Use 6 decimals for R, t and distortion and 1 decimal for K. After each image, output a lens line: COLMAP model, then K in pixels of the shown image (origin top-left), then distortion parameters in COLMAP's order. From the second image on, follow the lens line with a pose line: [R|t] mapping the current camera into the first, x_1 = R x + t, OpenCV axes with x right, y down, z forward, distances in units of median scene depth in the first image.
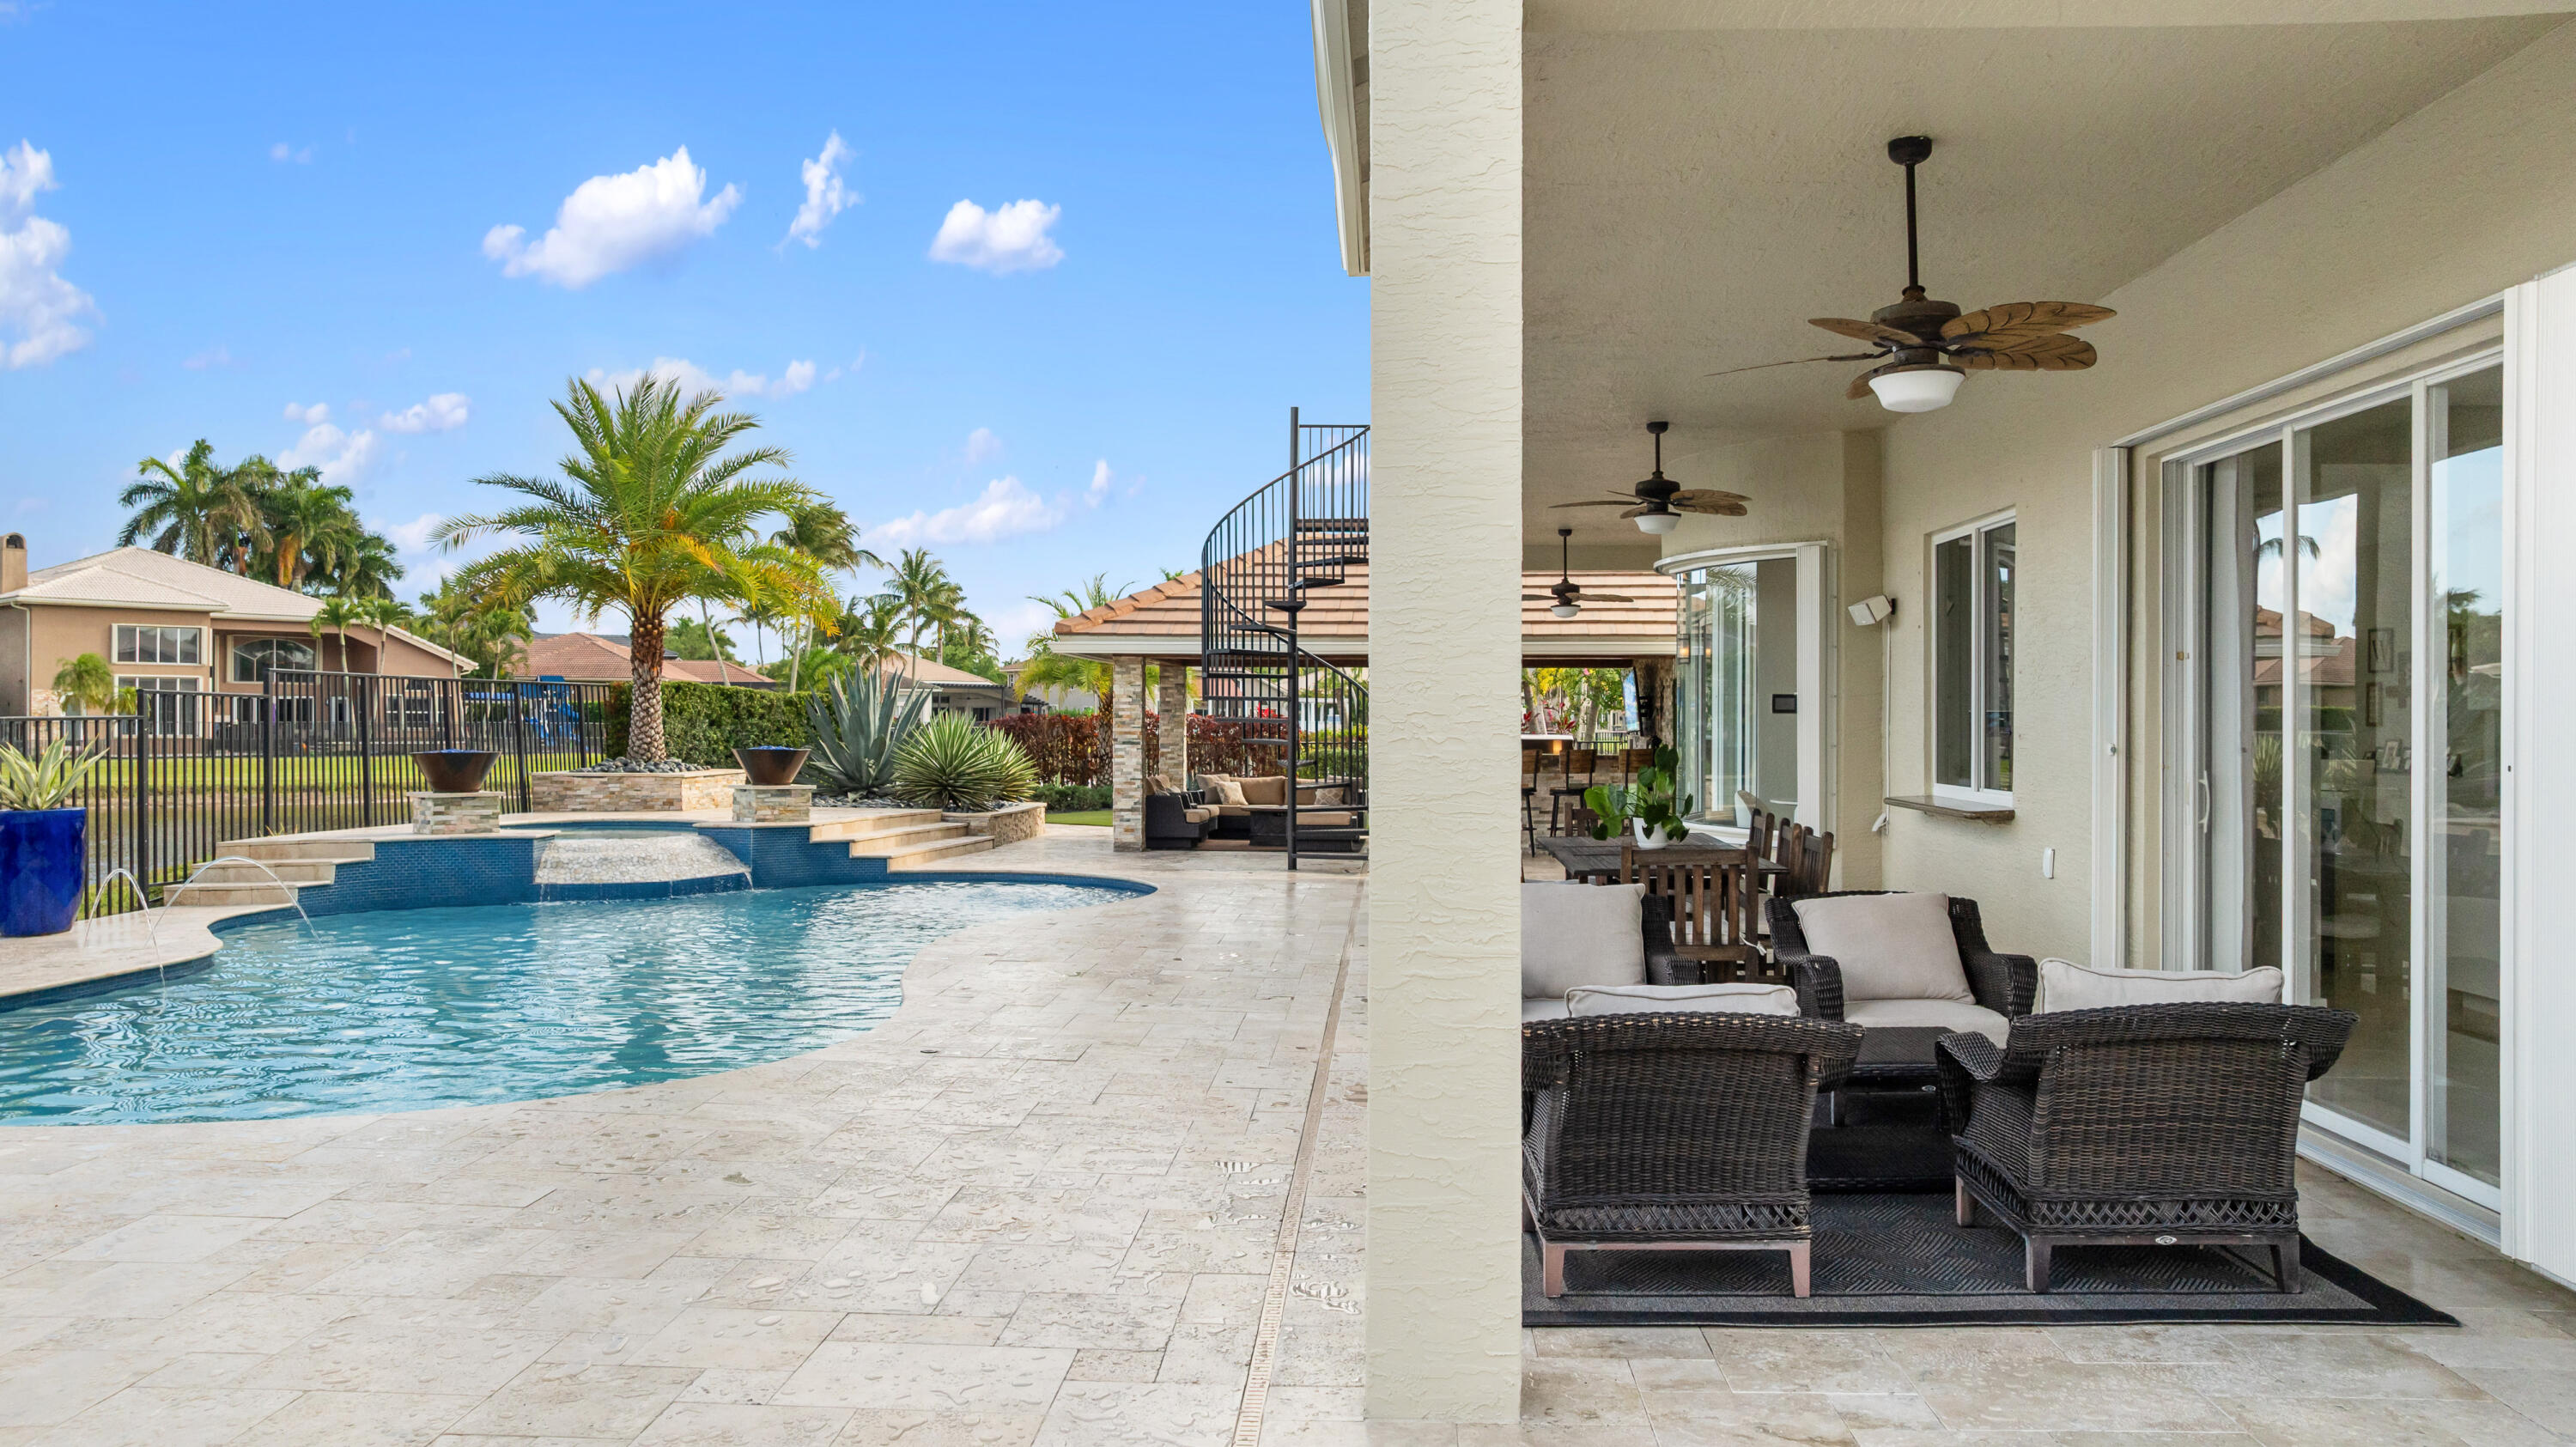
lens RADIAL K [[1793.6, 0, 1255.9], [0, 1793.6, 716.2], [0, 0, 1]] dist [-0.002667, -0.000951]
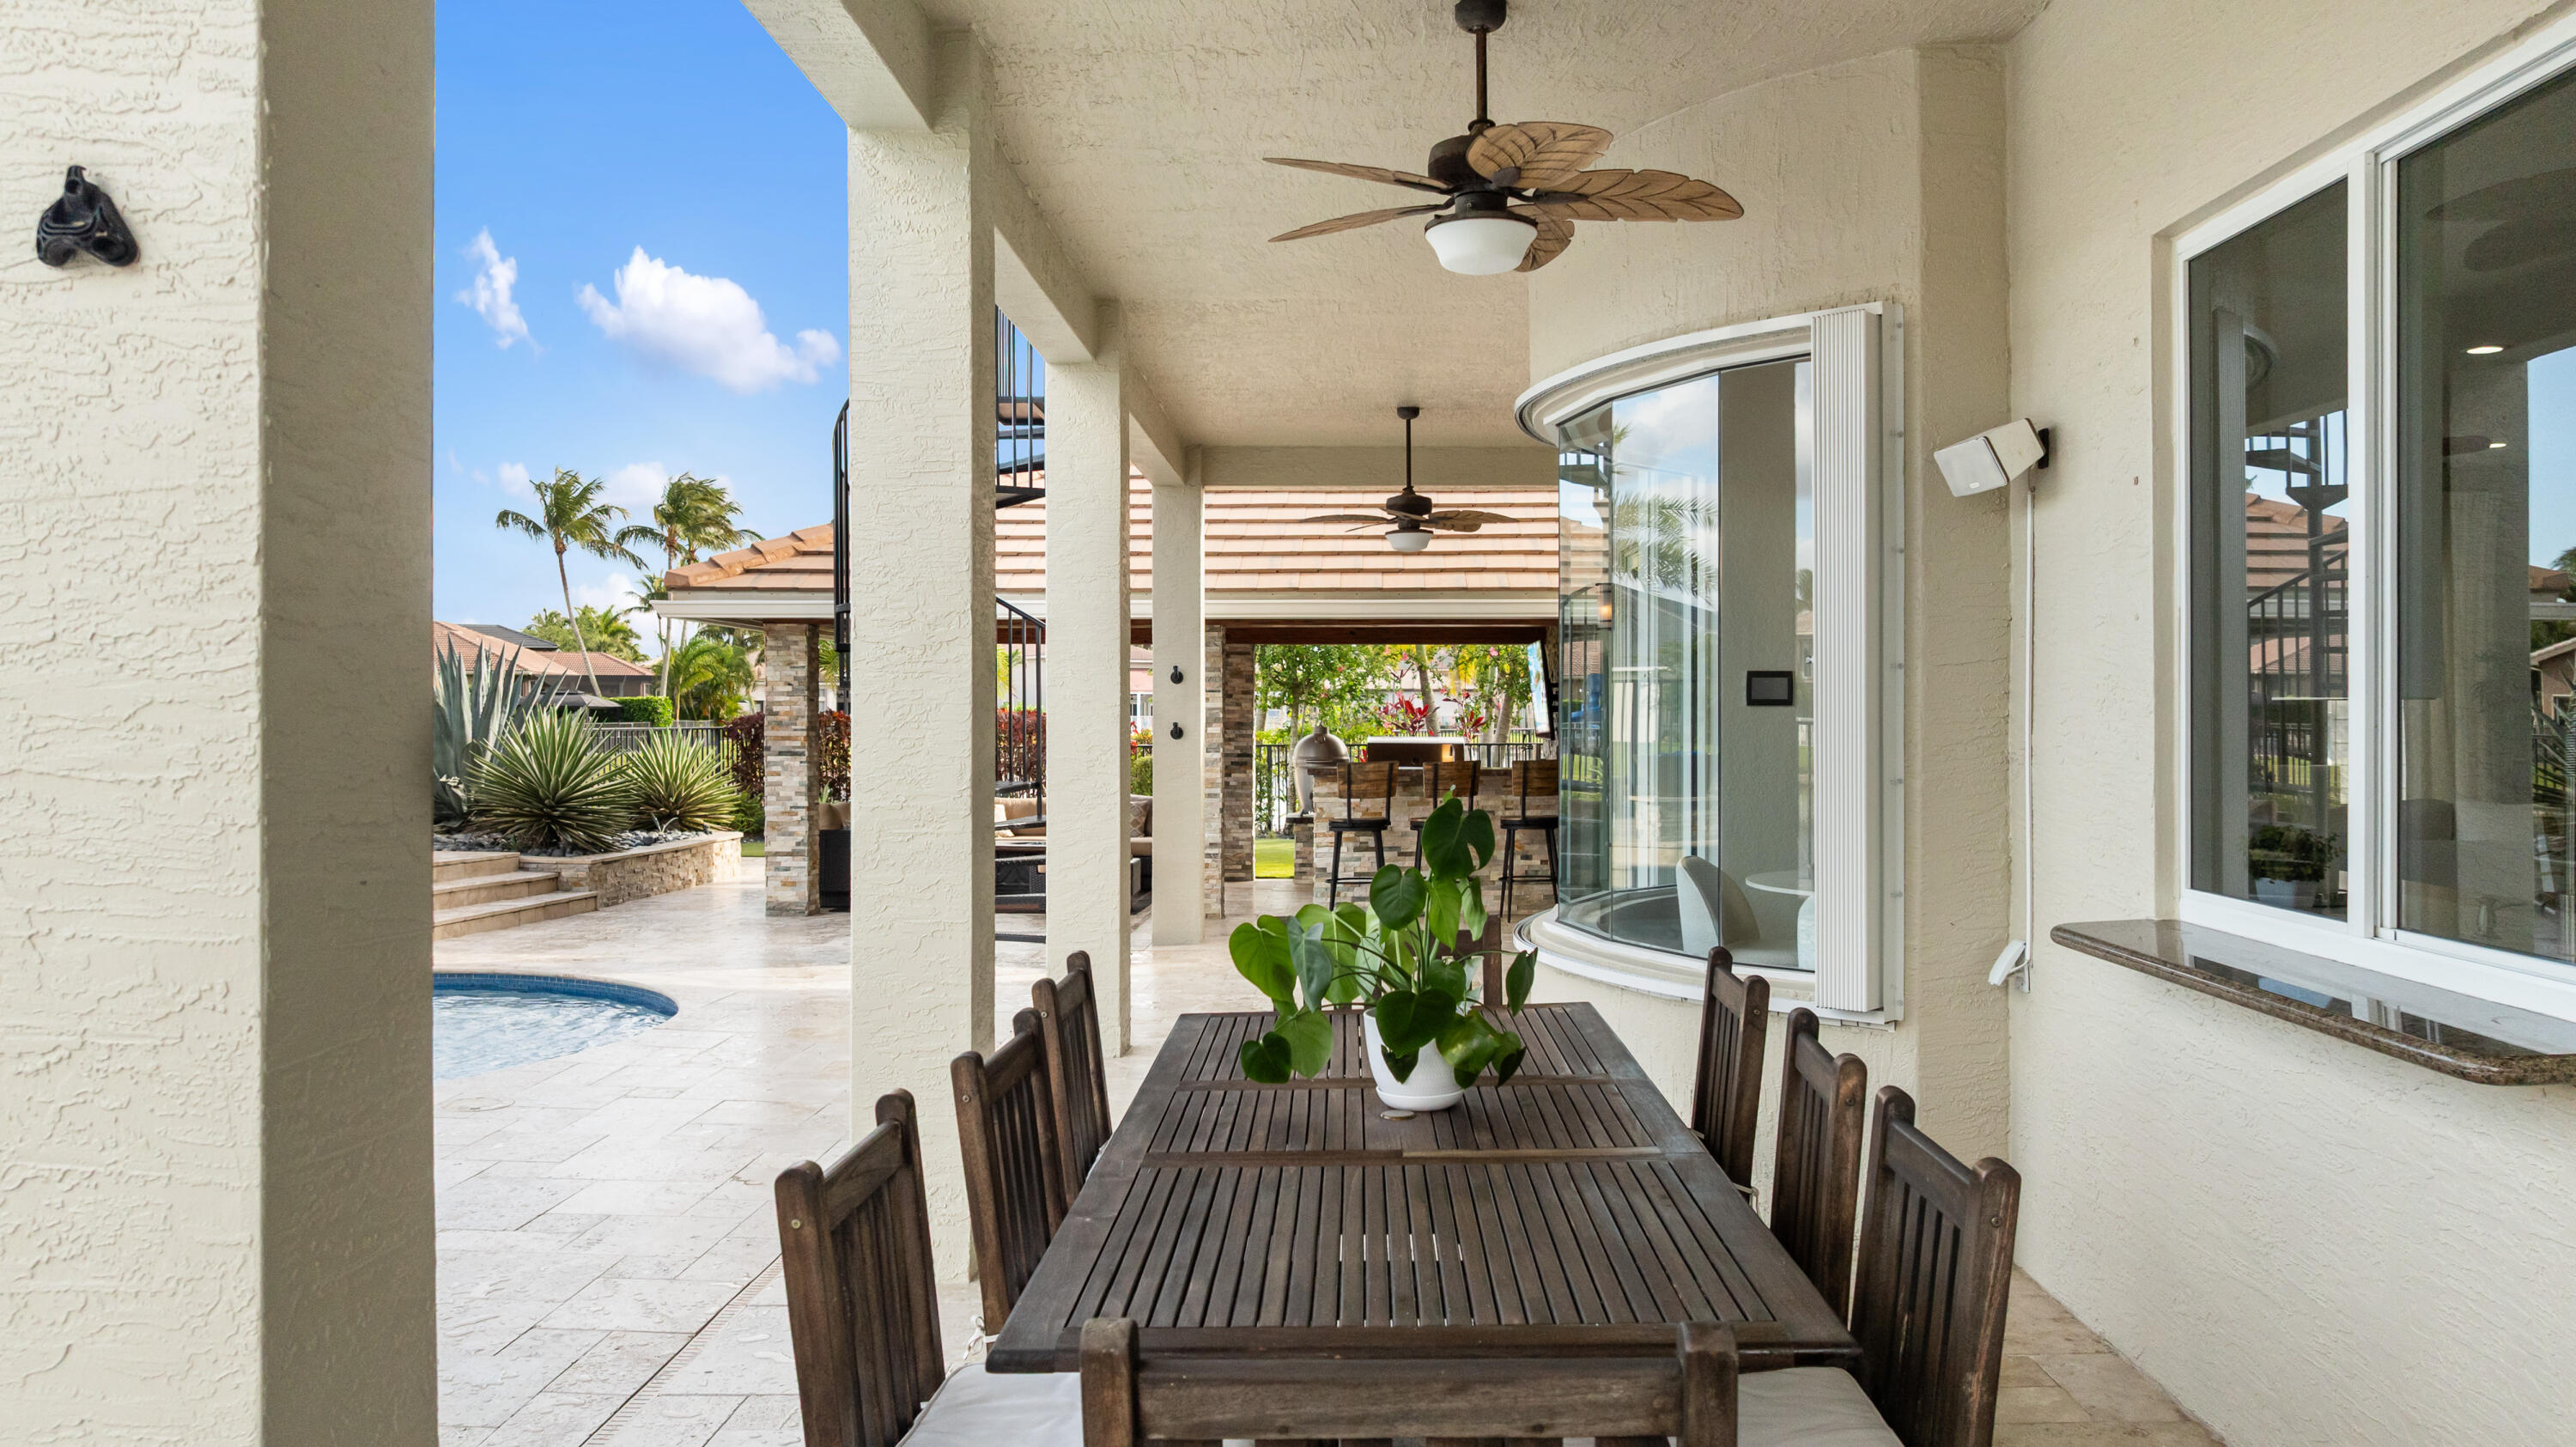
lens RADIAL K [[1870.3, 0, 1288.0], [0, 1870.3, 723.5], [0, 0, 1]] dist [-0.074155, 0.123245]
pose [[0.998887, -0.002661, 0.047093, 0.072365], [0.002345, 0.999974, 0.006771, -0.000435], [-0.047110, -0.006653, 0.998868, 0.261268]]
